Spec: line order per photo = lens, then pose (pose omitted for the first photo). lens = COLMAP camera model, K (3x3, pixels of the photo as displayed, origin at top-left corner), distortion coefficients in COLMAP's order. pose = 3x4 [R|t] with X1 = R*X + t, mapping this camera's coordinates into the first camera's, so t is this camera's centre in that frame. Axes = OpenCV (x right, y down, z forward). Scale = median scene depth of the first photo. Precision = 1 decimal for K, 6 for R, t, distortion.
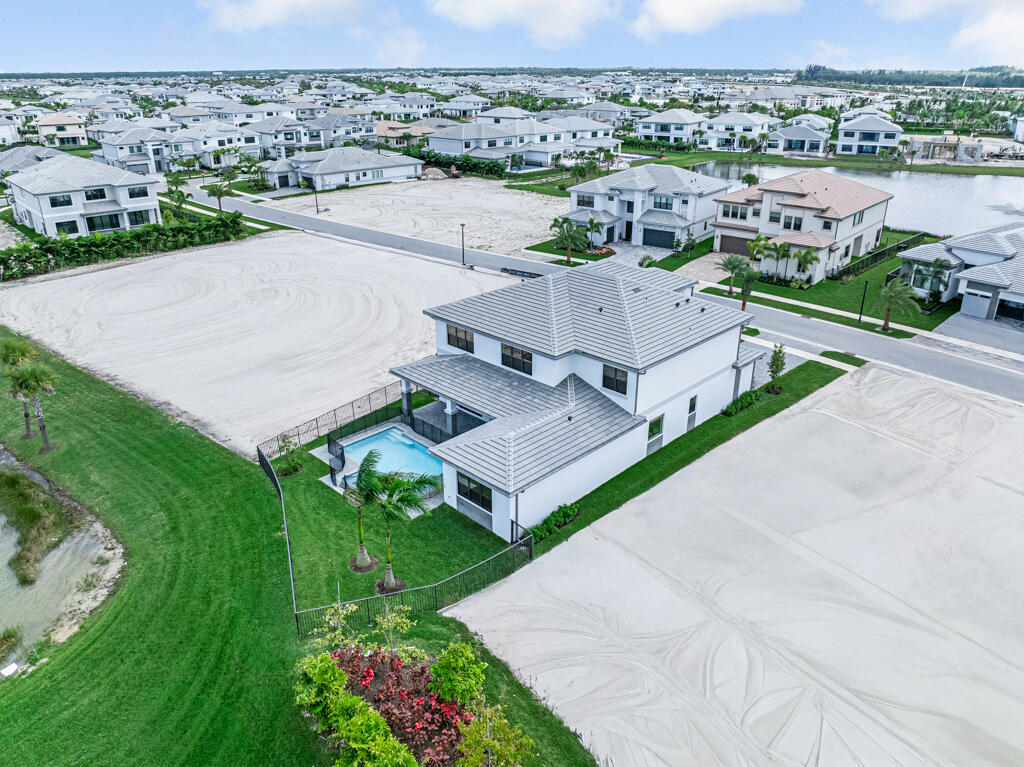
lens RADIAL K [[725.4, 0, 512.0], [0, 725.4, 383.5], [0, 0, 1]] dist [-0.027736, 0.000851]
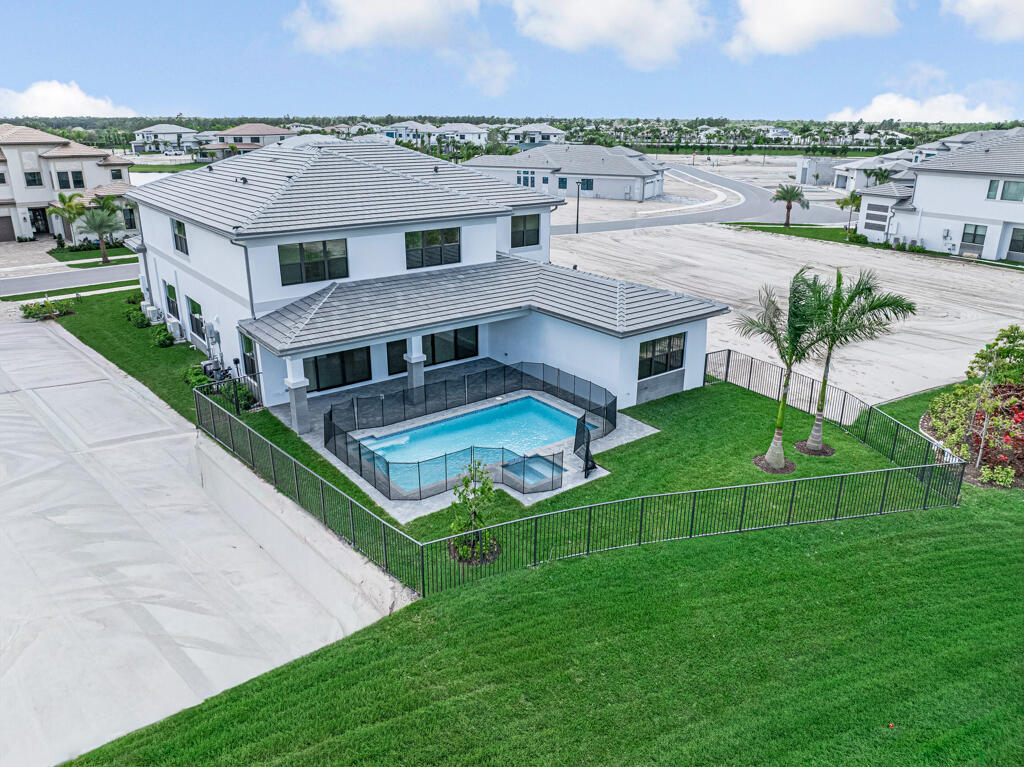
lens RADIAL K [[725.4, 0, 512.0], [0, 725.4, 383.5], [0, 0, 1]] dist [-0.027736, 0.000851]
pose [[0.142989, -0.336125, 0.930900, -0.632144], [0.392748, 0.882609, 0.258361, -0.066188], [-0.908462, 0.328667, 0.258215, 0.769983]]
